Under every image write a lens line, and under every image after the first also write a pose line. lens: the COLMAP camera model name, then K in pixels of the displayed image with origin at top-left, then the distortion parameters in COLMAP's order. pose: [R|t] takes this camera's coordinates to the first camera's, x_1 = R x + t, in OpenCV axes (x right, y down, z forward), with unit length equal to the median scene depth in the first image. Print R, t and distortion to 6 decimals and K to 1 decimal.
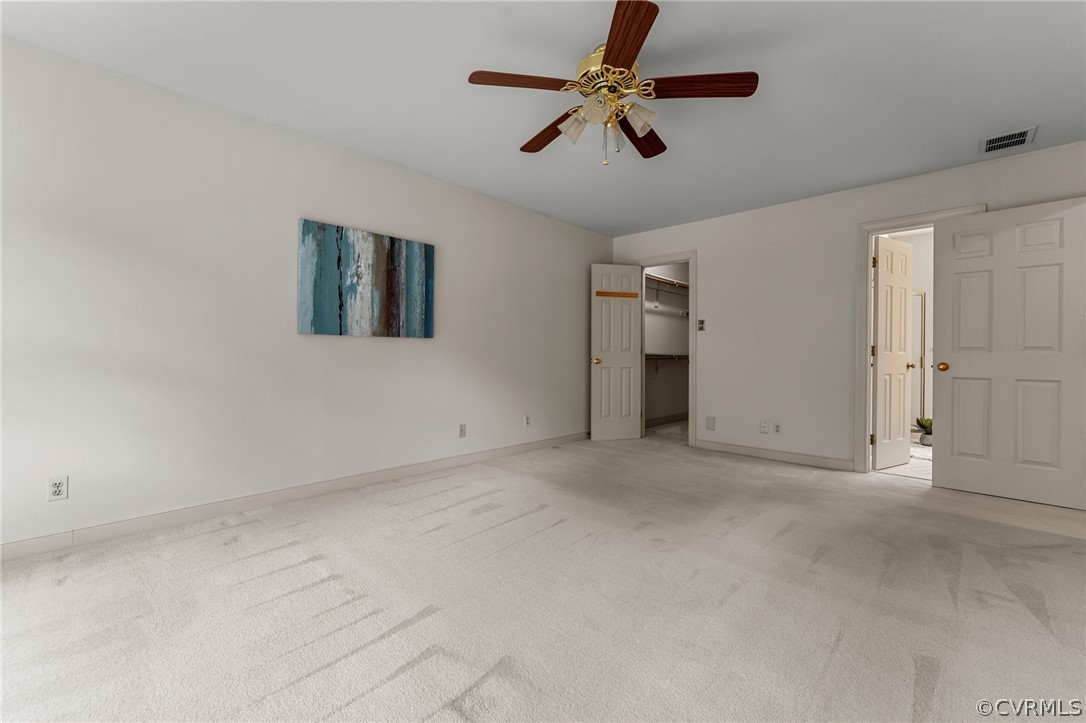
lens RADIAL K [[450.6, 0, 543.5], [0, 450.6, 359.6], [0, 0, 1]] dist [-0.005019, -0.000078]
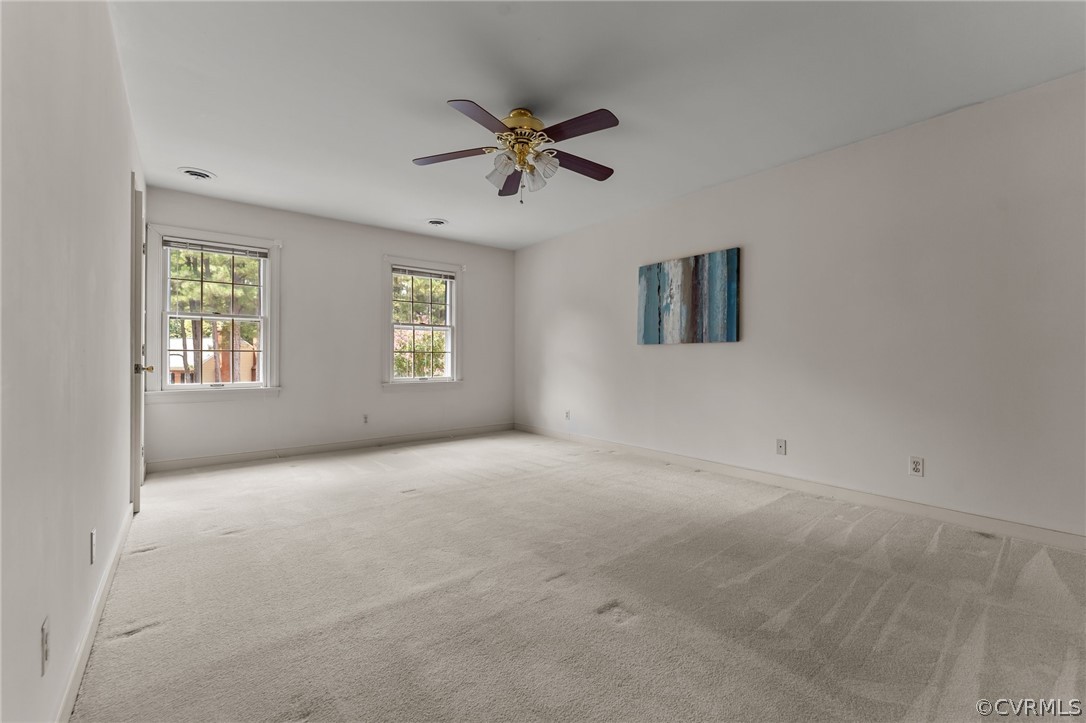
lens RADIAL K [[450.6, 0, 543.5], [0, 450.6, 359.6], [0, 0, 1]] dist [-0.005019, -0.000078]
pose [[-0.139507, 0.001555, -0.990220, 0.856894], [-0.011168, 0.999933, 0.003143, -0.007257], [0.990158, 0.011497, -0.139481, 0.782079]]
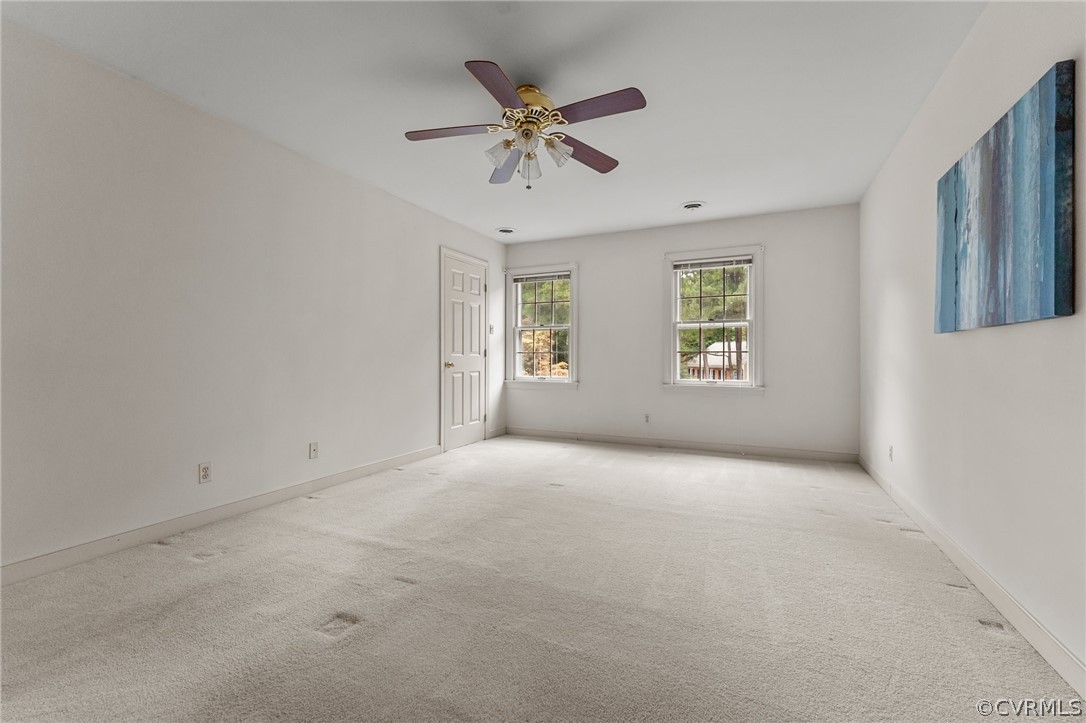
lens RADIAL K [[450.6, 0, 543.5], [0, 450.6, 359.6], [0, 0, 1]] dist [-0.005019, -0.000078]
pose [[-0.951159, -0.003023, -0.308687, 0.282536], [-0.007647, 0.999876, 0.013771, -0.016324], [0.308607, 0.015458, -0.951064, 1.320831]]
